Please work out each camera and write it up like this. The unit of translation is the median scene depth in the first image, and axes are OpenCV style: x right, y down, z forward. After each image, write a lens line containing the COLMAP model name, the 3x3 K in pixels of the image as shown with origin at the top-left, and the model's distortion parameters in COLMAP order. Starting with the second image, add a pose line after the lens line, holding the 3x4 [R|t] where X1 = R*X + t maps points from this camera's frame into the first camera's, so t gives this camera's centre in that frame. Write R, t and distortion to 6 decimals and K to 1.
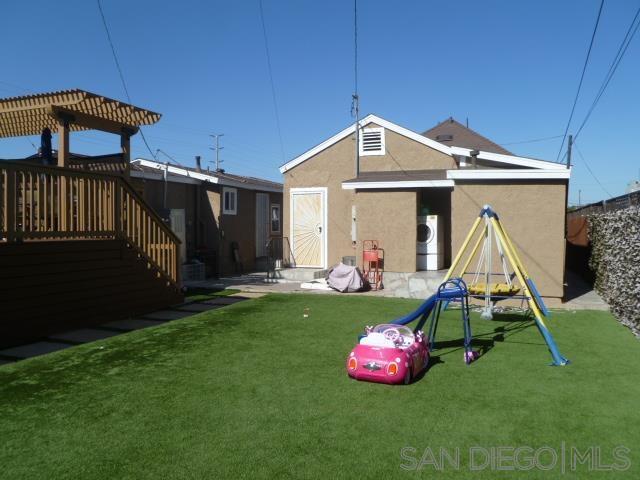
lens RADIAL K [[544.1, 0, 320.9], [0, 544.1, 242.4], [0, 0, 1]] dist [-0.066288, 0.010678]
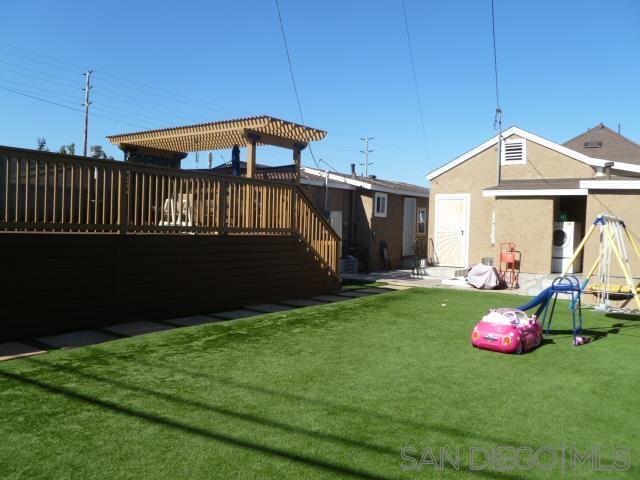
lens RADIAL K [[544.1, 0, 320.9], [0, 544.1, 242.4], [0, 0, 1]] dist [-0.066288, 0.010678]
pose [[0.963857, 0.030951, -0.264616, 0.016482], [-0.031687, 0.999497, 0.001491, 0.005052], [0.264528, 0.006948, 0.964353, -0.154723]]
